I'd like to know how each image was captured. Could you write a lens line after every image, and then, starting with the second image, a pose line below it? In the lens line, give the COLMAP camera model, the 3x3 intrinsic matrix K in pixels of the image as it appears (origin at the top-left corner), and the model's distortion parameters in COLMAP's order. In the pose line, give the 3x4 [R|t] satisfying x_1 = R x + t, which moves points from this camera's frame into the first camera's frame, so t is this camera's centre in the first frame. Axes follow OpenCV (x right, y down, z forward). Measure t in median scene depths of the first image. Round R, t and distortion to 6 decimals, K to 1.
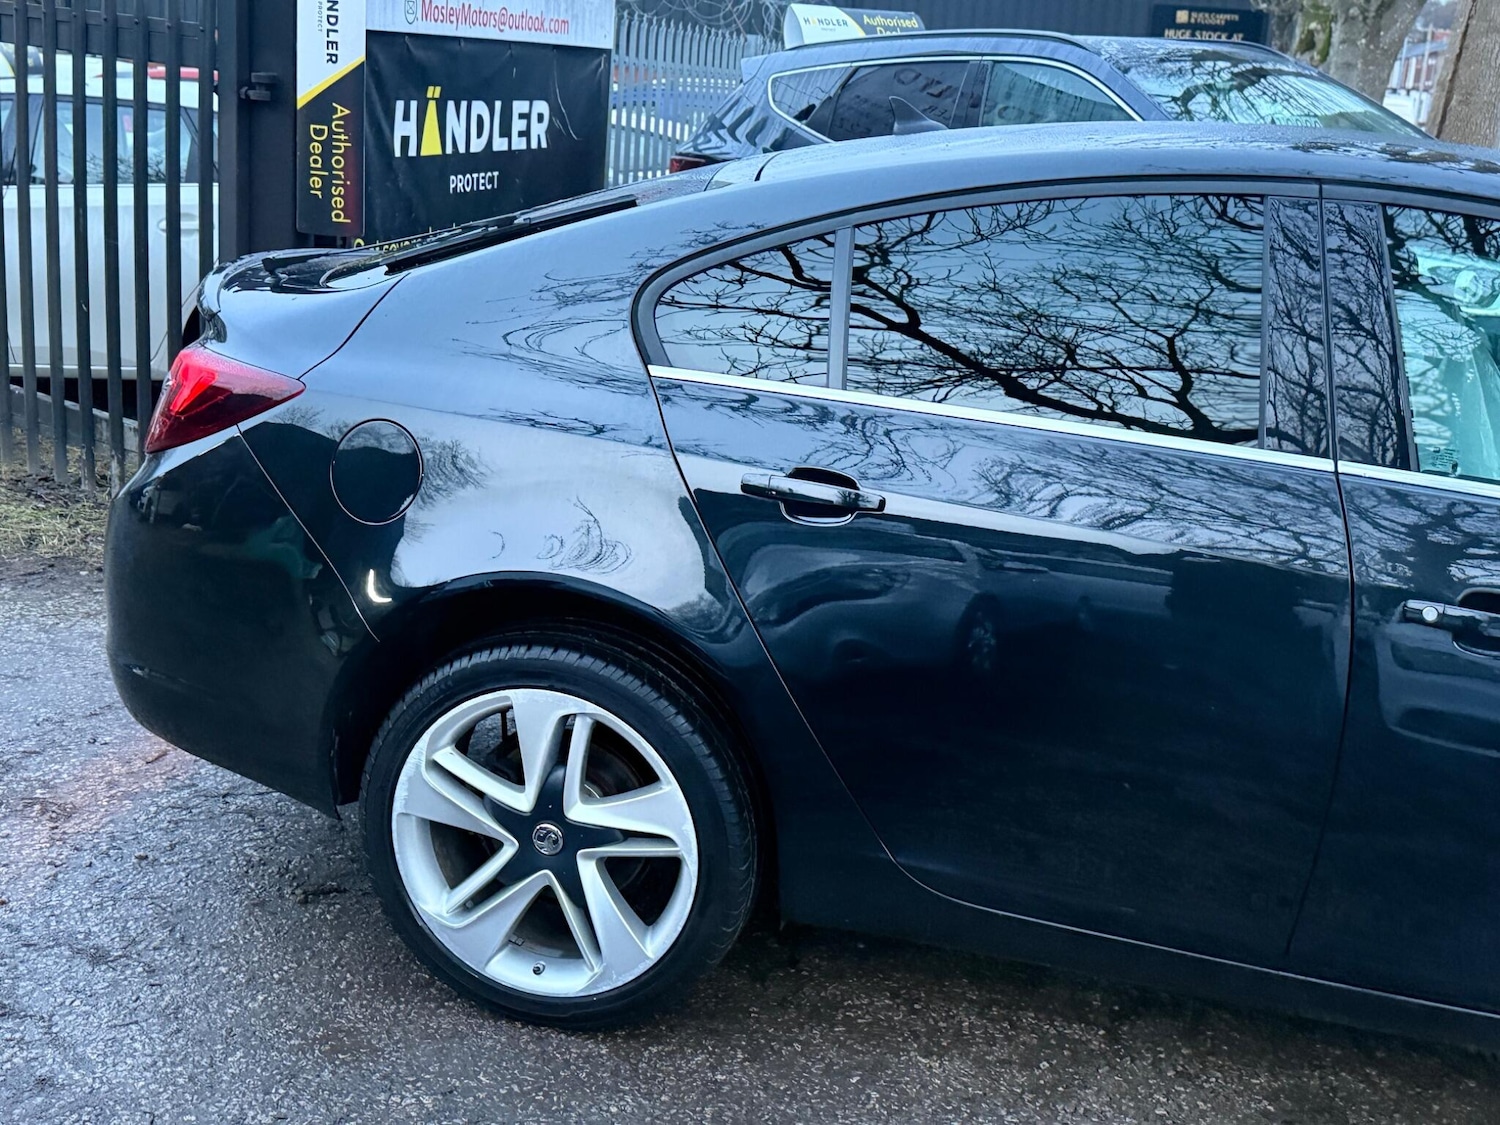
lens RADIAL K [[1872.0, 0, 750.0], [0, 1872.0, 562.5], [0, 0, 1]] dist [0.239705, -0.611041]
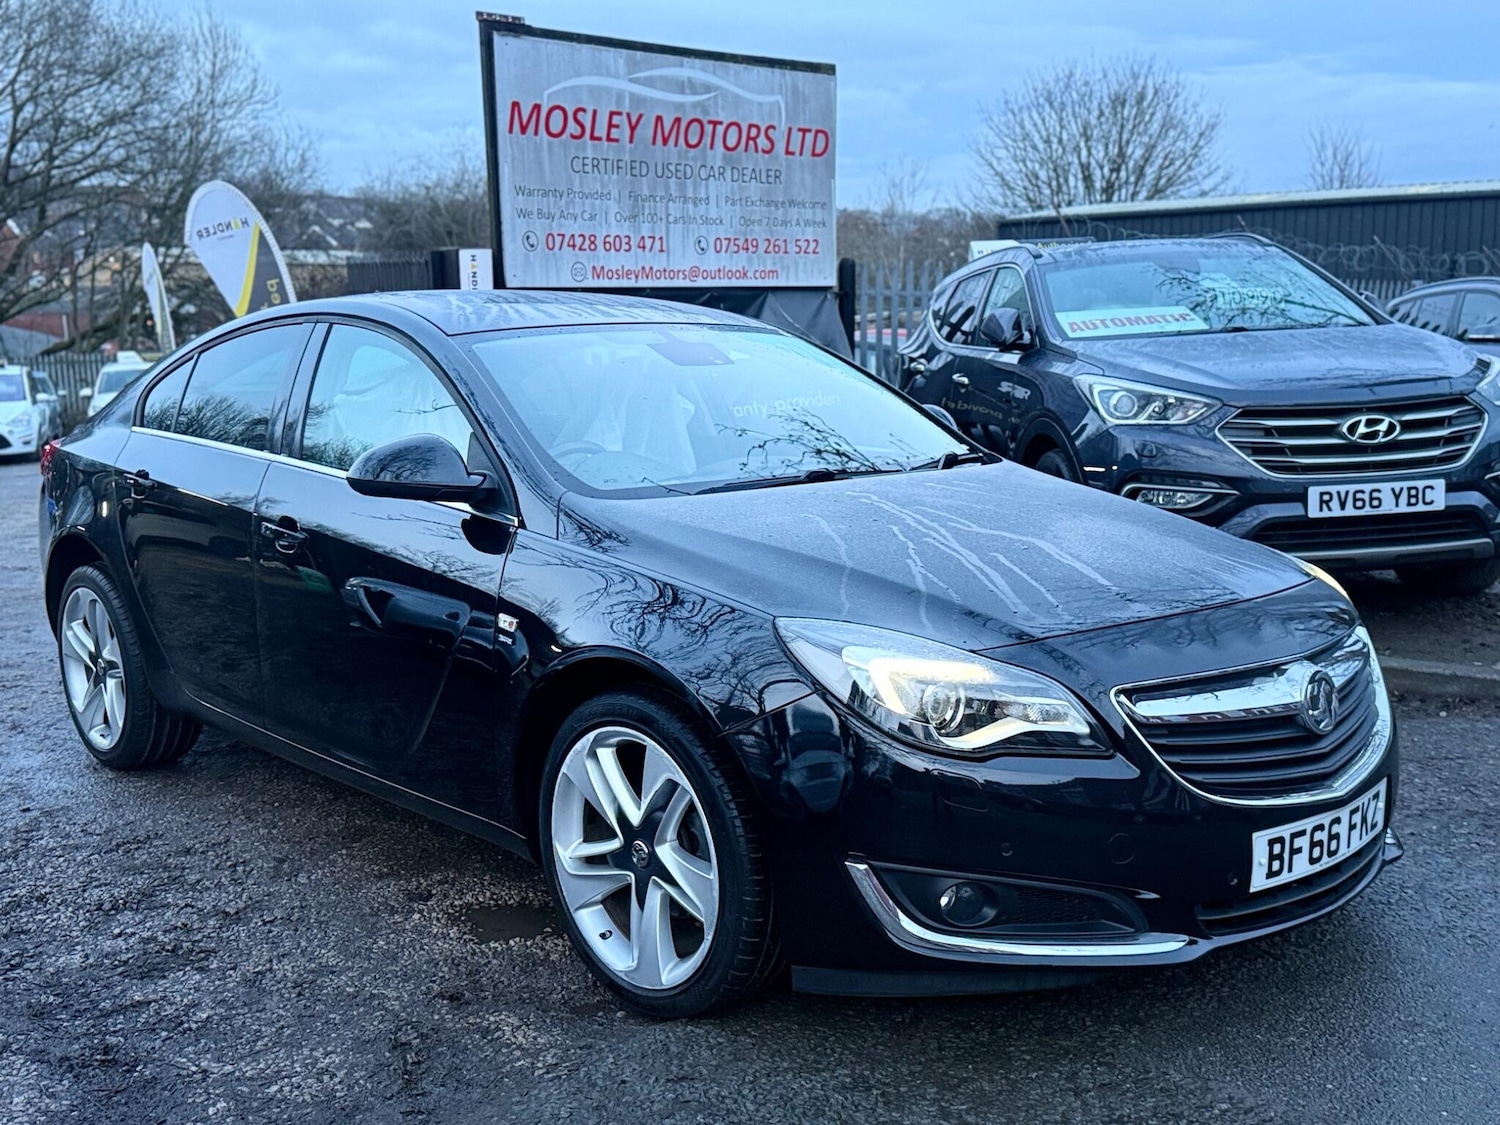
lens RADIAL K [[1580.0, 0, 756.8], [0, 1580.0, 568.7], [0, 0, 1]] dist [0.225297, -0.540927]
pose [[0.840811, 0.006581, -0.541288, 1.203363], [-0.066030, 0.993706, -0.090485, 0.131277], [0.537286, 0.111822, 0.835954, -0.055264]]
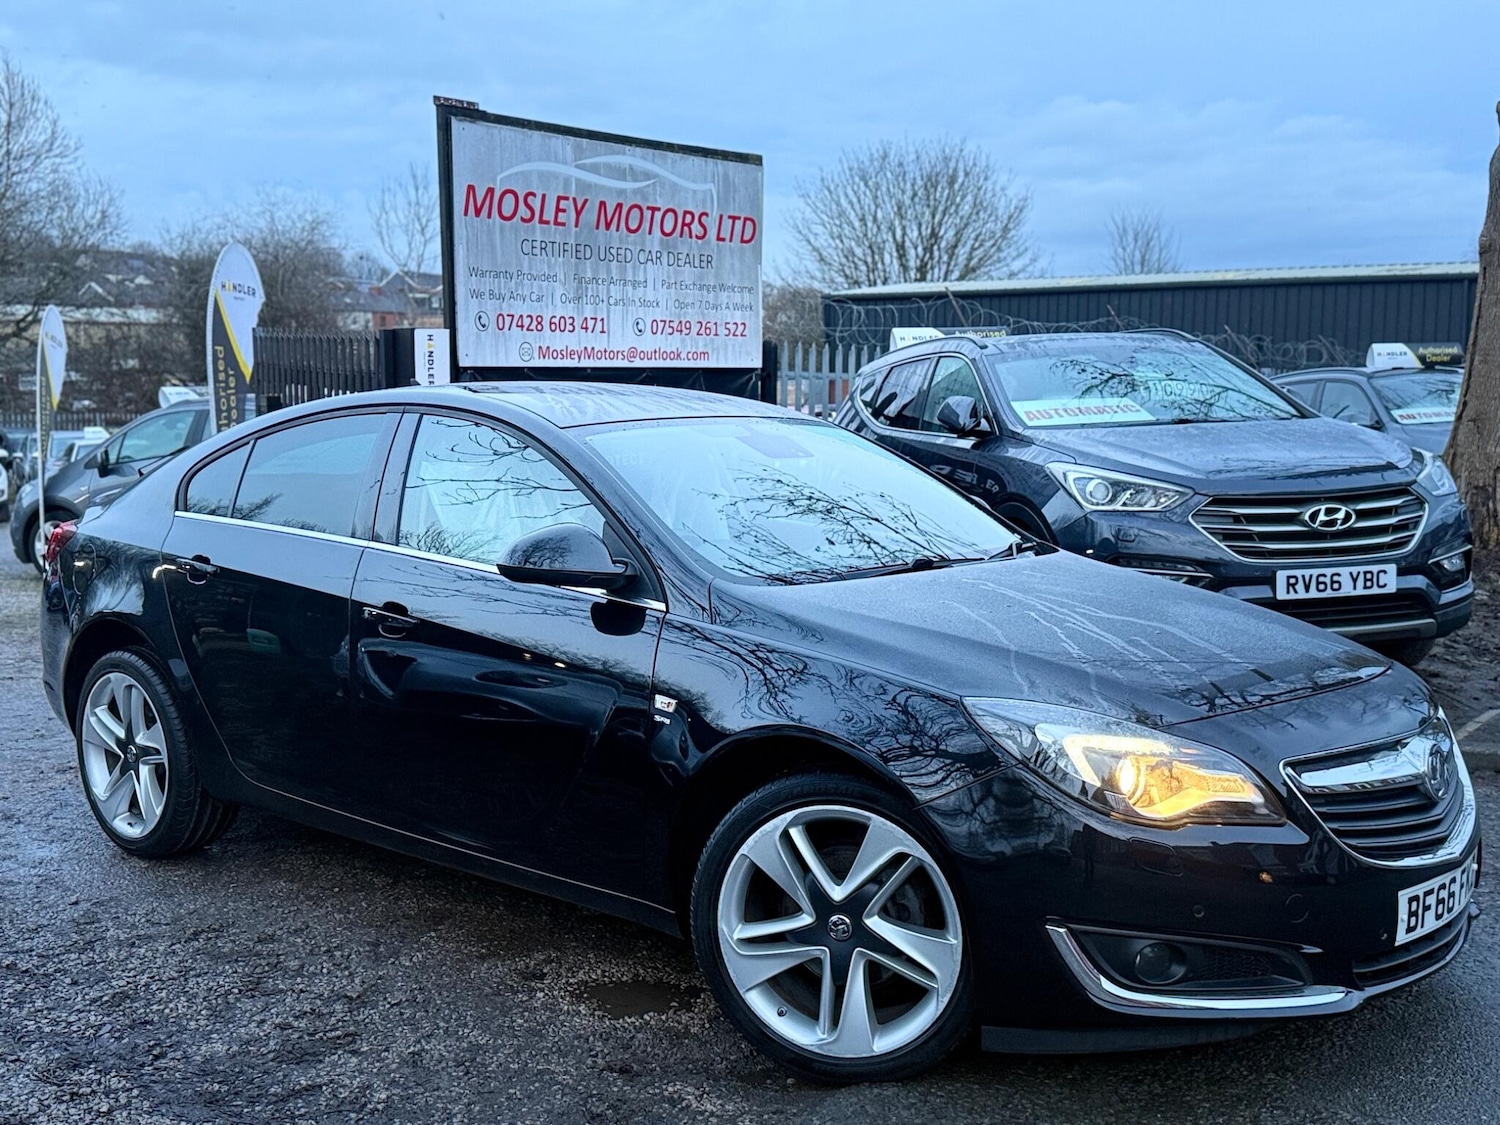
lens RADIAL K [[1622.8, 0, 750.0], [0, 1622.8, 562.5], [0, 0, 1]] dist [0.217671, -0.508918]
pose [[0.899656, -0.017779, -0.436238, 1.054821], [-0.050994, 0.988053, -0.145433, 0.145003], [0.433612, 0.153085, 0.888001, -0.240407]]
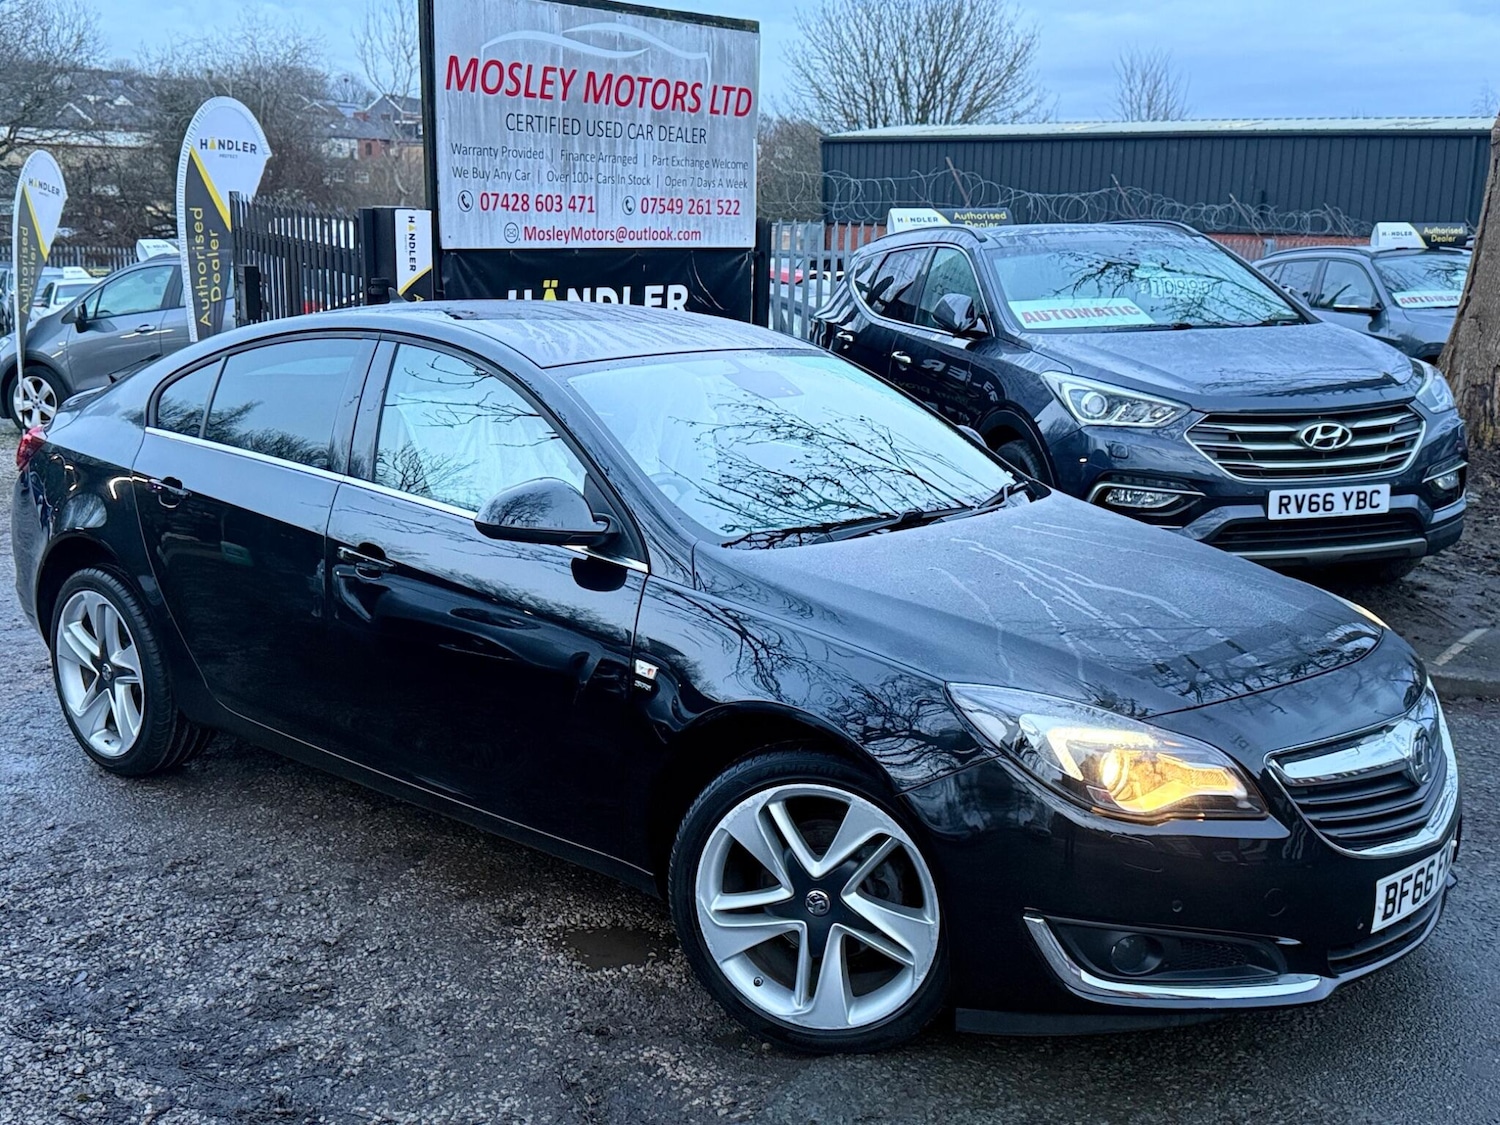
lens RADIAL K [[1620.9, 0, 763.0], [0, 1620.9, 563.2], [0, 0, 1]] dist [0.223318, -0.527452]
pose [[0.905102, 0.039817, -0.423326, 1.047274], [-0.066645, 0.996585, -0.048754, 0.063603], [0.419939, 0.072340, 0.904665, -0.224806]]
